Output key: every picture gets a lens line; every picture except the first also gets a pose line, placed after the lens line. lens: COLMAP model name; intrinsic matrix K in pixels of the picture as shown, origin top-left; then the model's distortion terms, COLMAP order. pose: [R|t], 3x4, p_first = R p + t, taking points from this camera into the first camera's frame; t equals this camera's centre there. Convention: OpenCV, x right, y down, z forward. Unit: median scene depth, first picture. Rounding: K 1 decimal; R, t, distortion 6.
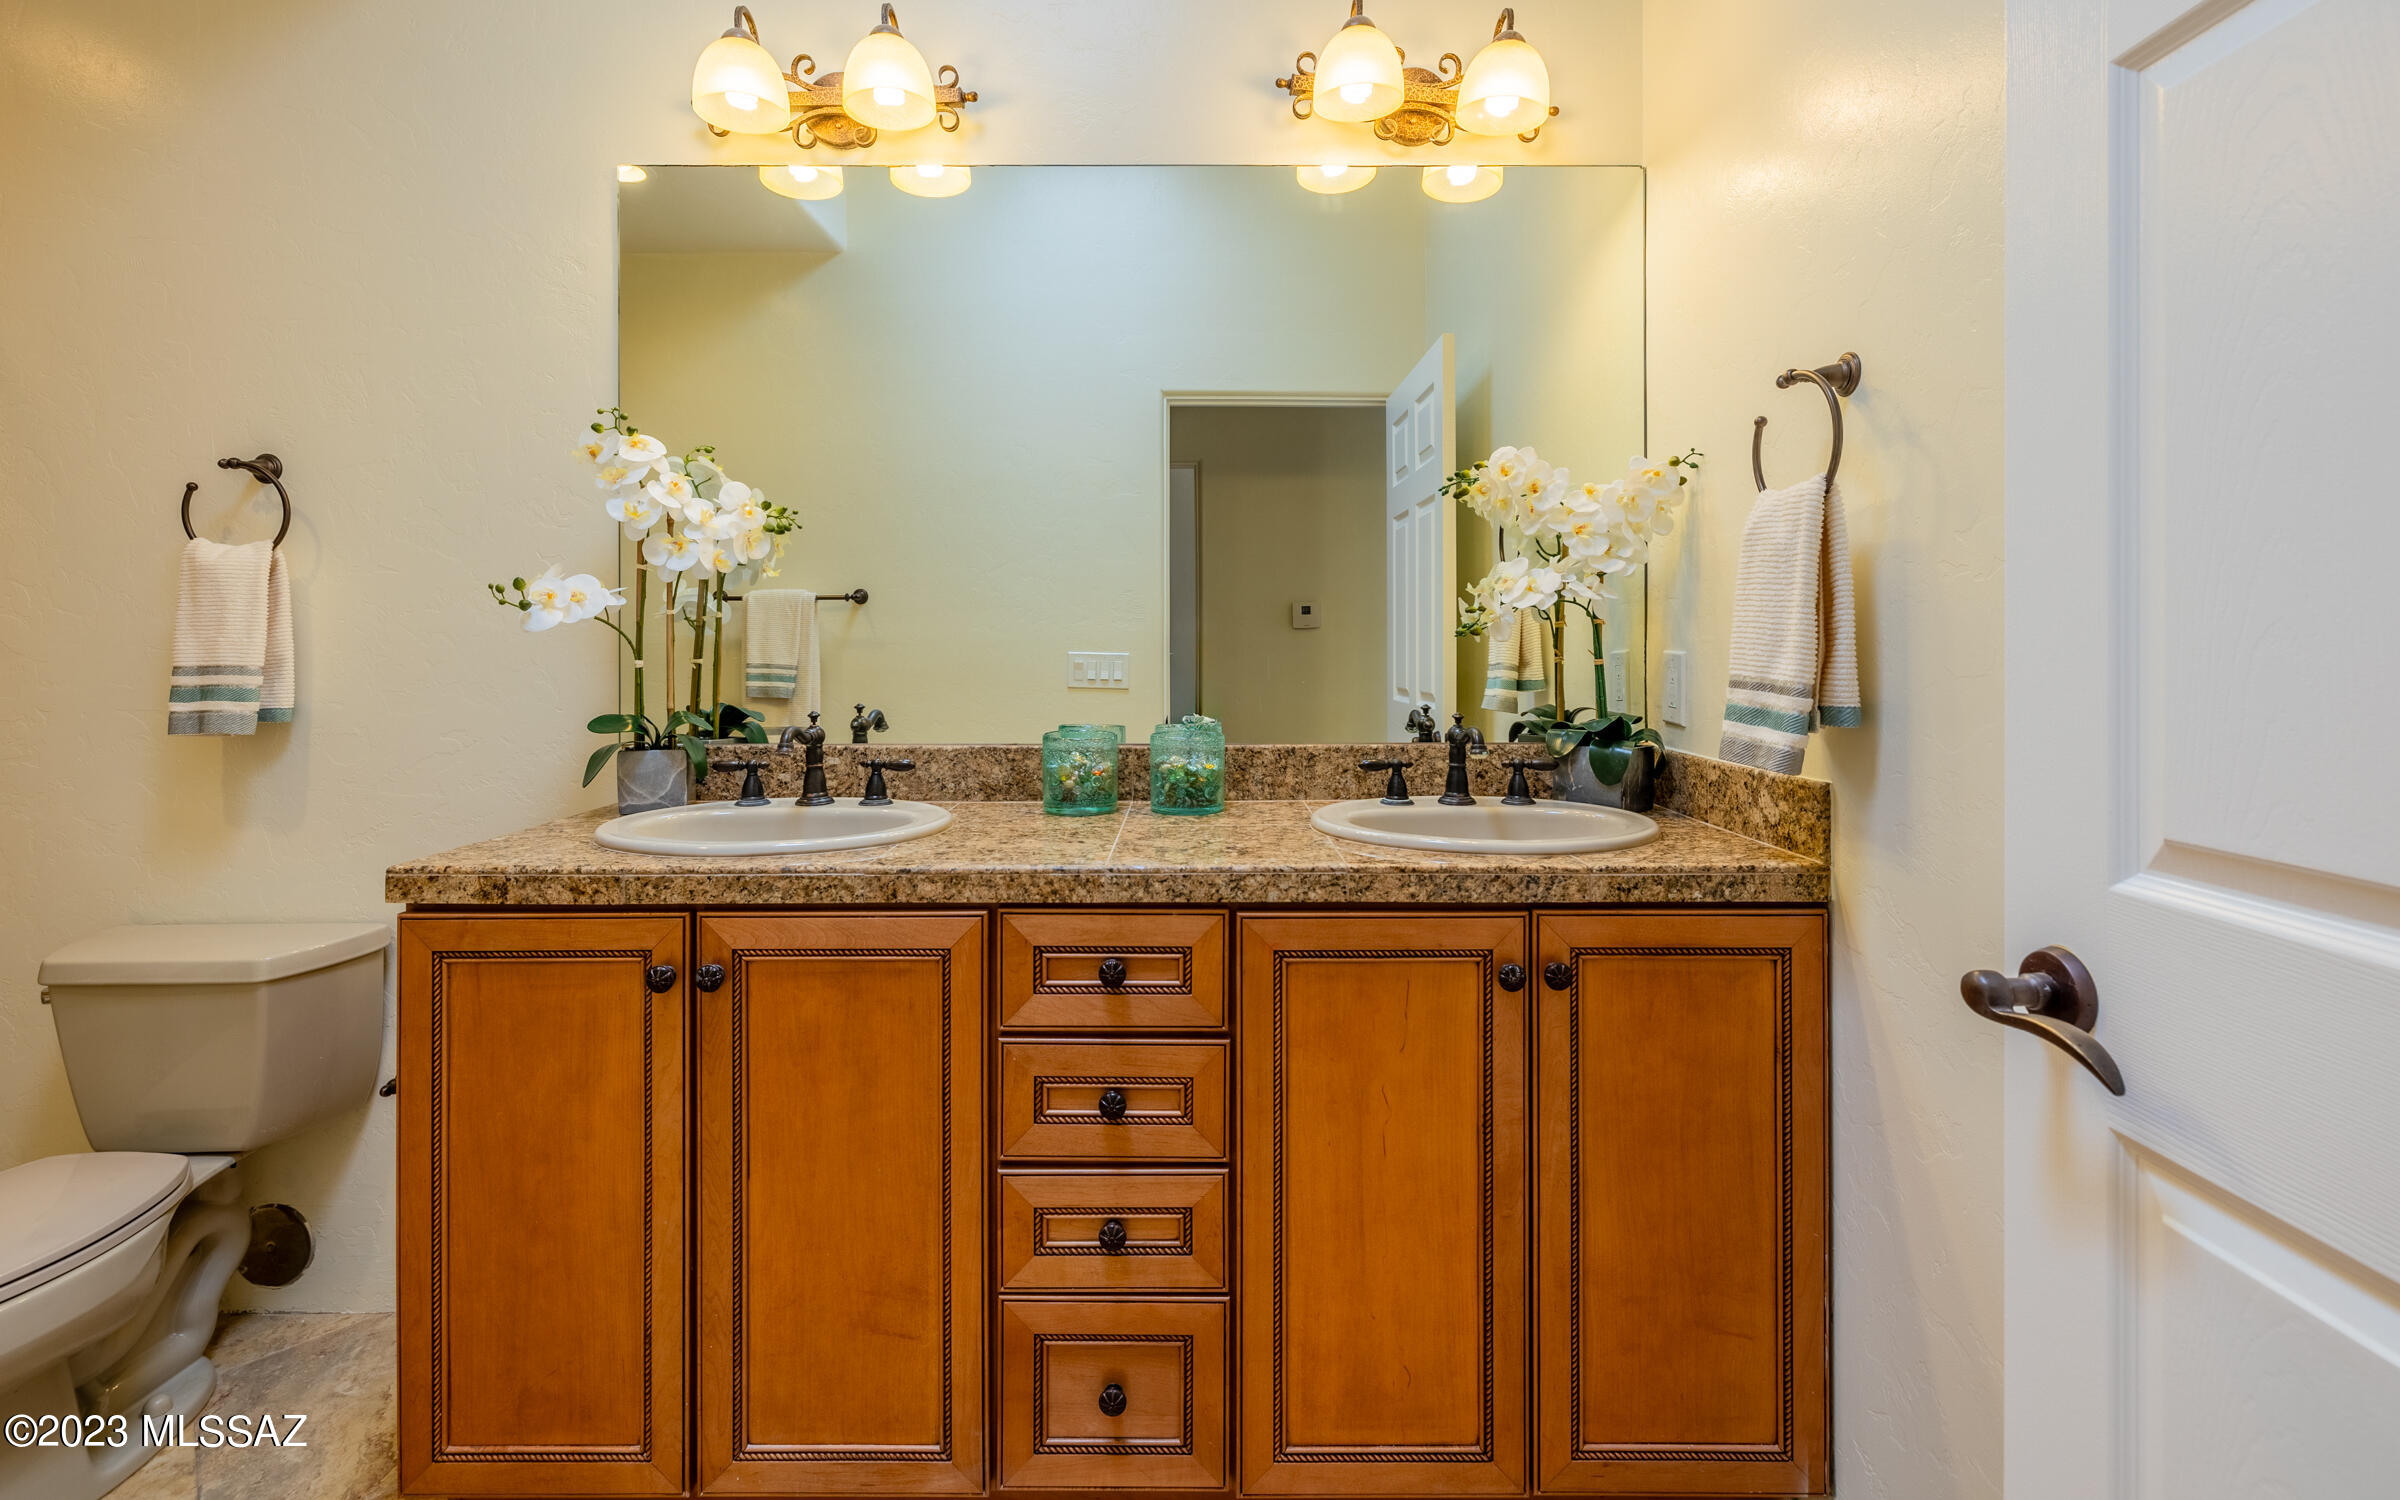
lens RADIAL K [[1016.3, 0, 1283.8], [0, 1016.3, 630.4], [0, 0, 1]] dist [-0.003316, 0.000441]
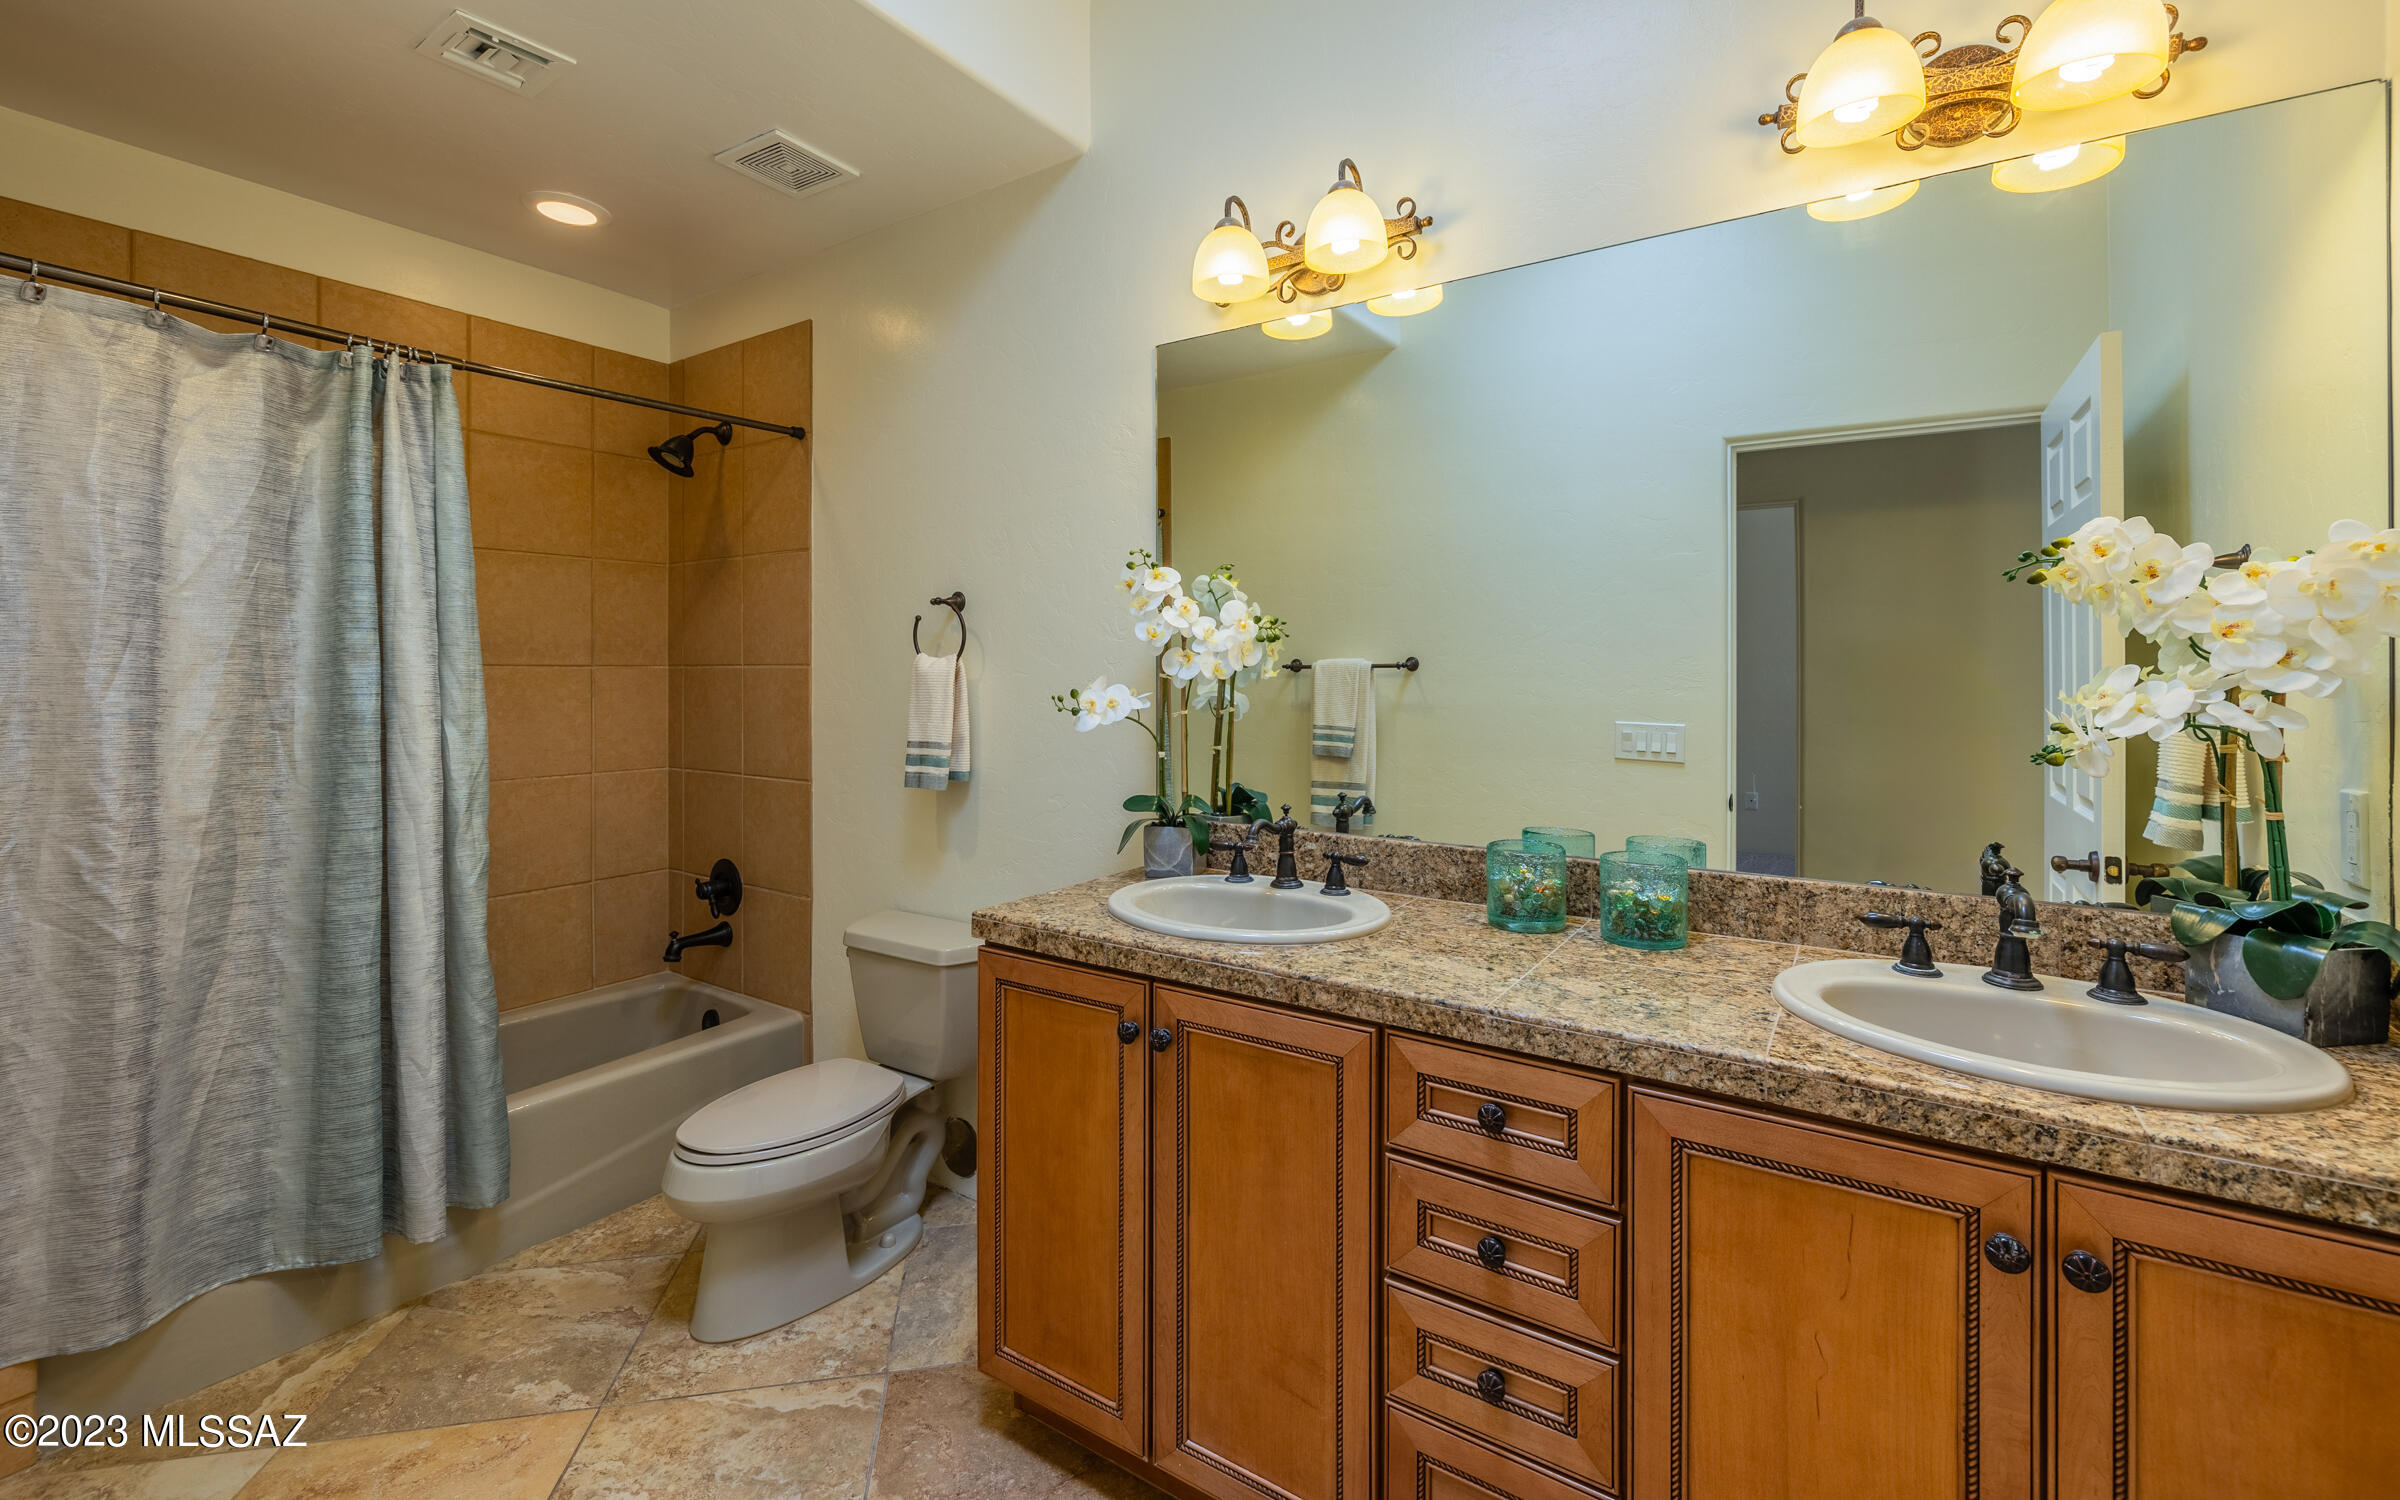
lens RADIAL K [[1016.3, 0, 1234.3], [0, 1016.3, 687.4], [0, 0, 1]] dist [-0.003316, 0.000441]
pose [[0.832142, 0.015064, -0.554358, 0.115331], [-0.015656, 0.999871, 0.003668, -0.054892], [0.554342, 0.005627, 0.832270, 0.034381]]
